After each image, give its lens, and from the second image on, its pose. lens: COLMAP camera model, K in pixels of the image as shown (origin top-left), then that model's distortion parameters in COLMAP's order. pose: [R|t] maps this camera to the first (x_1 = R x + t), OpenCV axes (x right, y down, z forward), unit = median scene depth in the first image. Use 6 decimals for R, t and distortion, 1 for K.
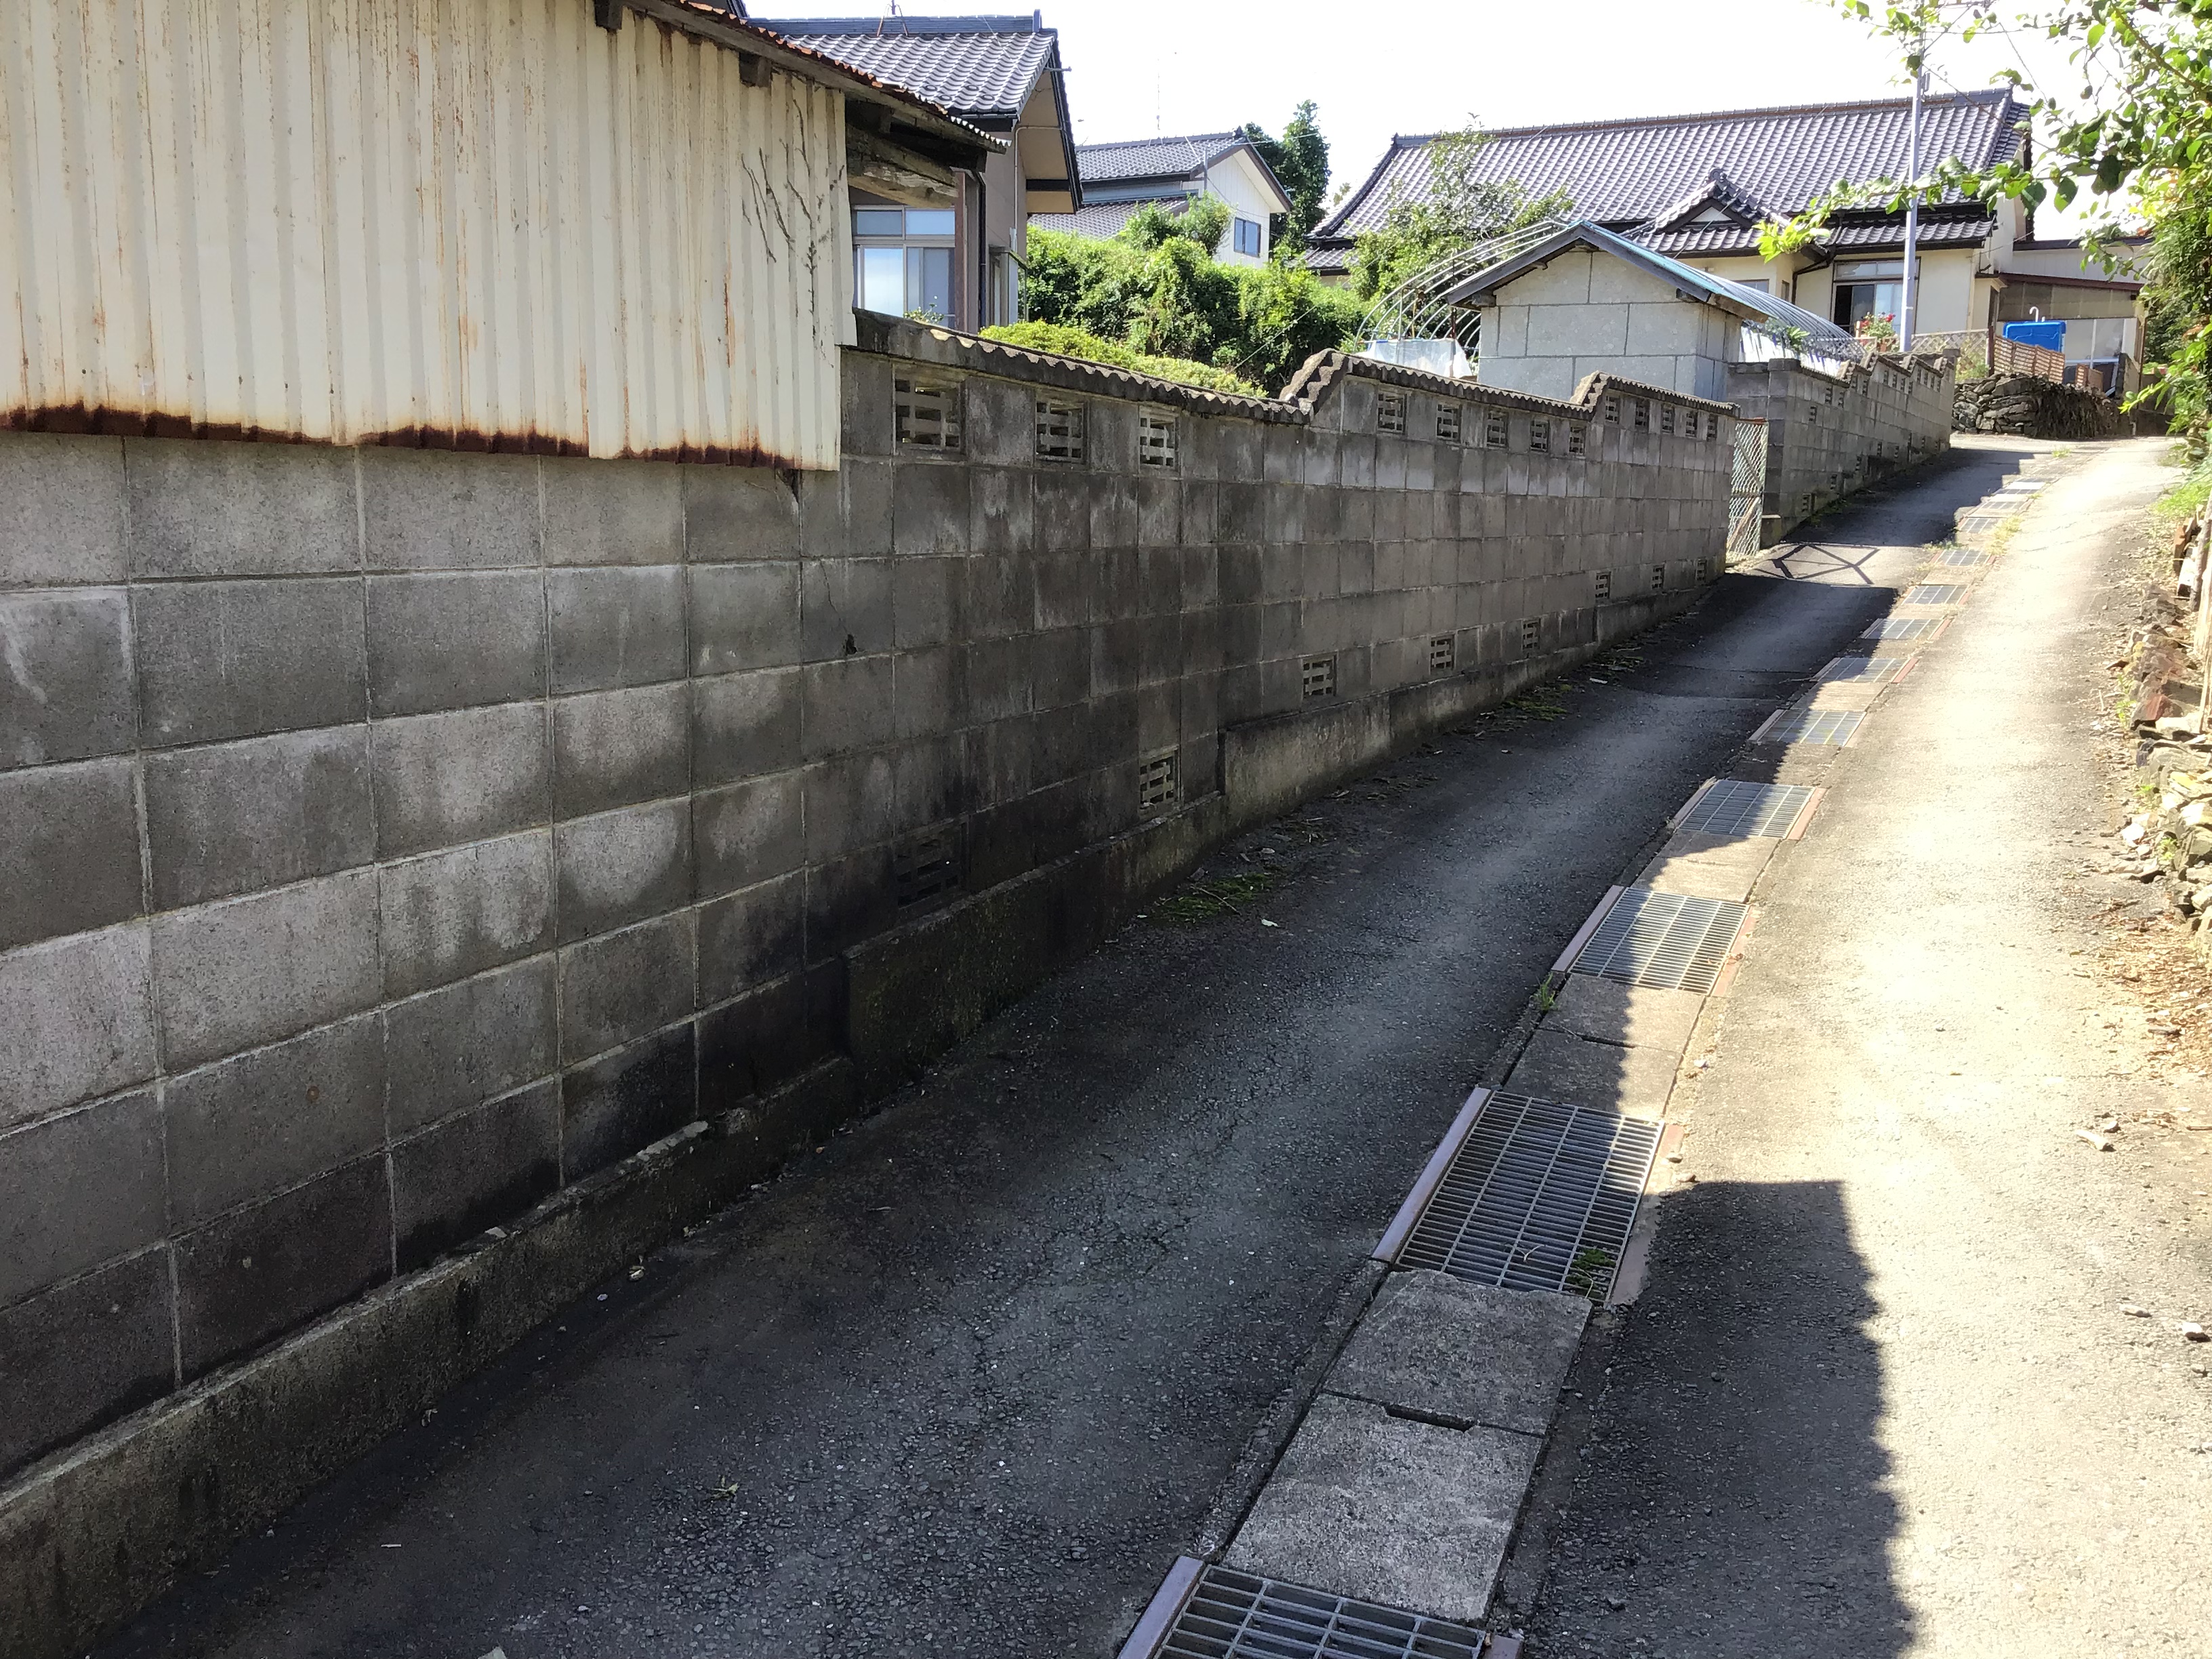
lens RADIAL K [[2018.3, 0, 1106.0], [0, 2018.3, 815.0], [0, 0, 1]] dist [0.143932, -0.320633]
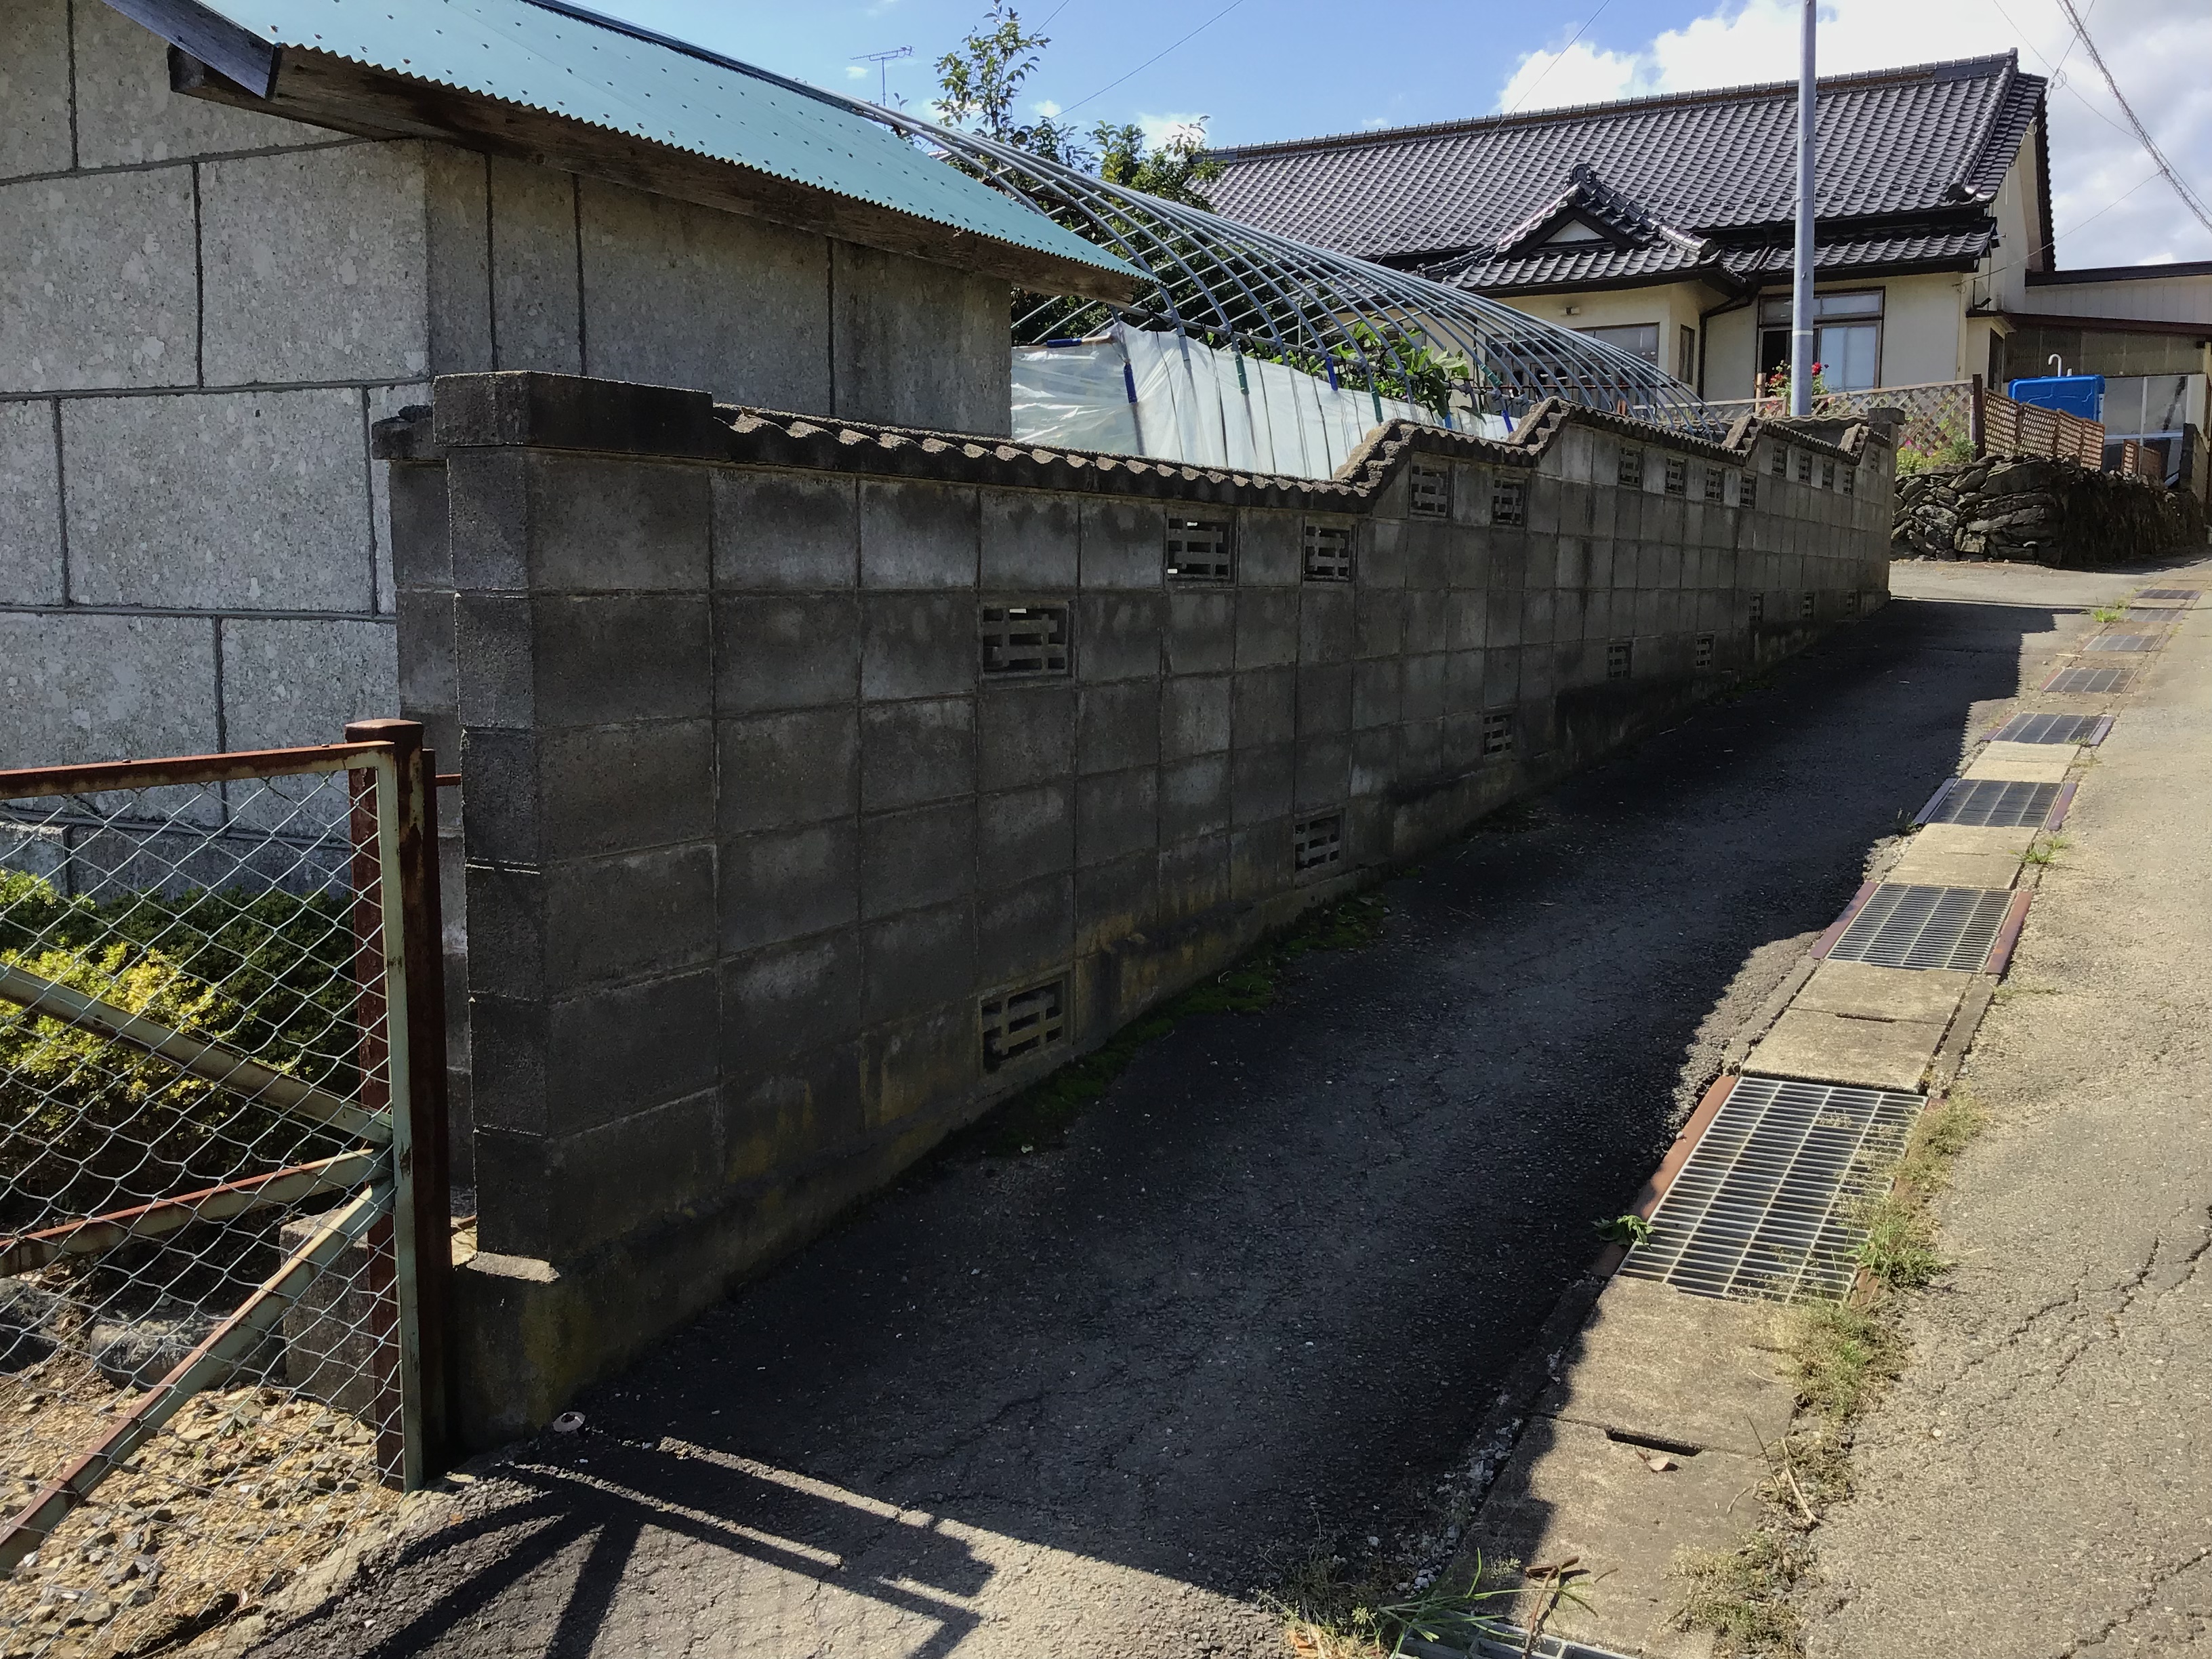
lens RADIAL K [[2018.3, 0, 1106.0], [0, 2018.3, 815.0], [0, 0, 1]] dist [0.143932, -0.320633]
pose [[0.999795, -0.009931, -0.017664, 1.753466], [0.009138, 0.998971, -0.044426, -0.816301], [0.018087, 0.044255, 0.998857, 3.805078]]
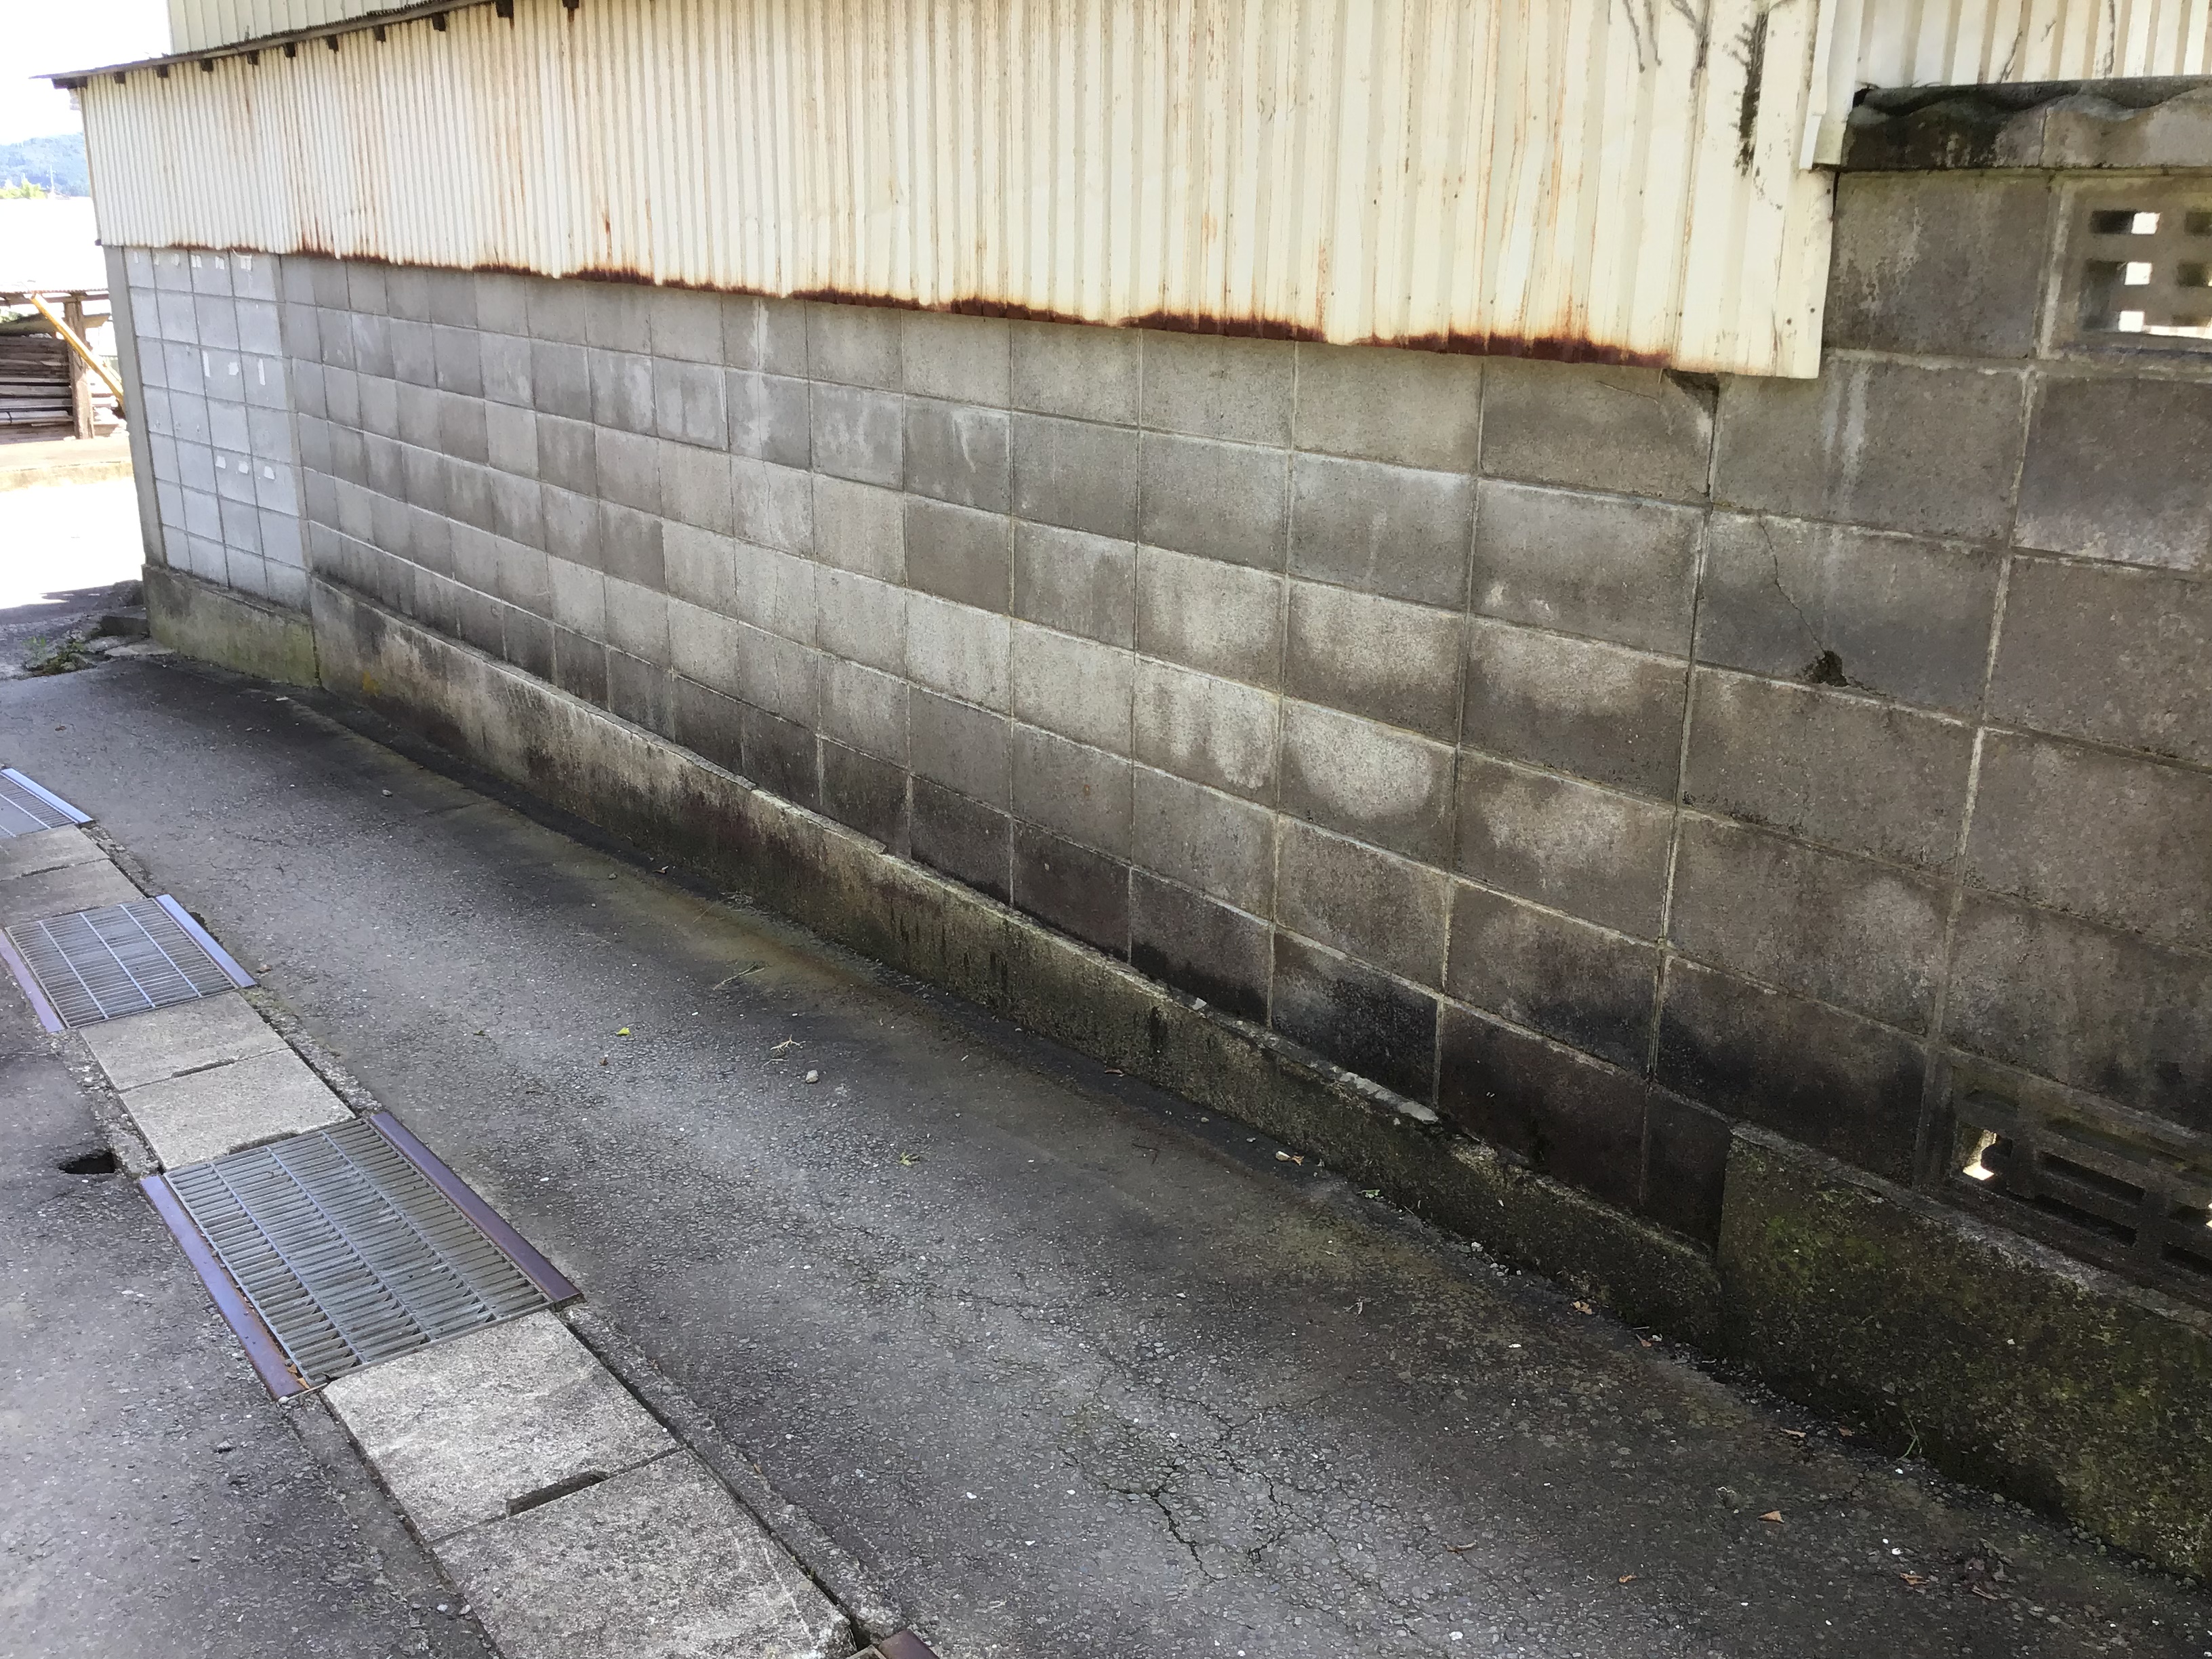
lens RADIAL K [[2018.3, 0, 1106.0], [0, 2018.3, 815.0], [0, 0, 1]] dist [0.143932, -0.320633]
pose [[-0.548591, 0.220140, -0.806589, 0.540622], [-0.140853, 0.926593, 0.348692, -0.247136], [0.824141, 0.304900, -0.477313, 1.231114]]
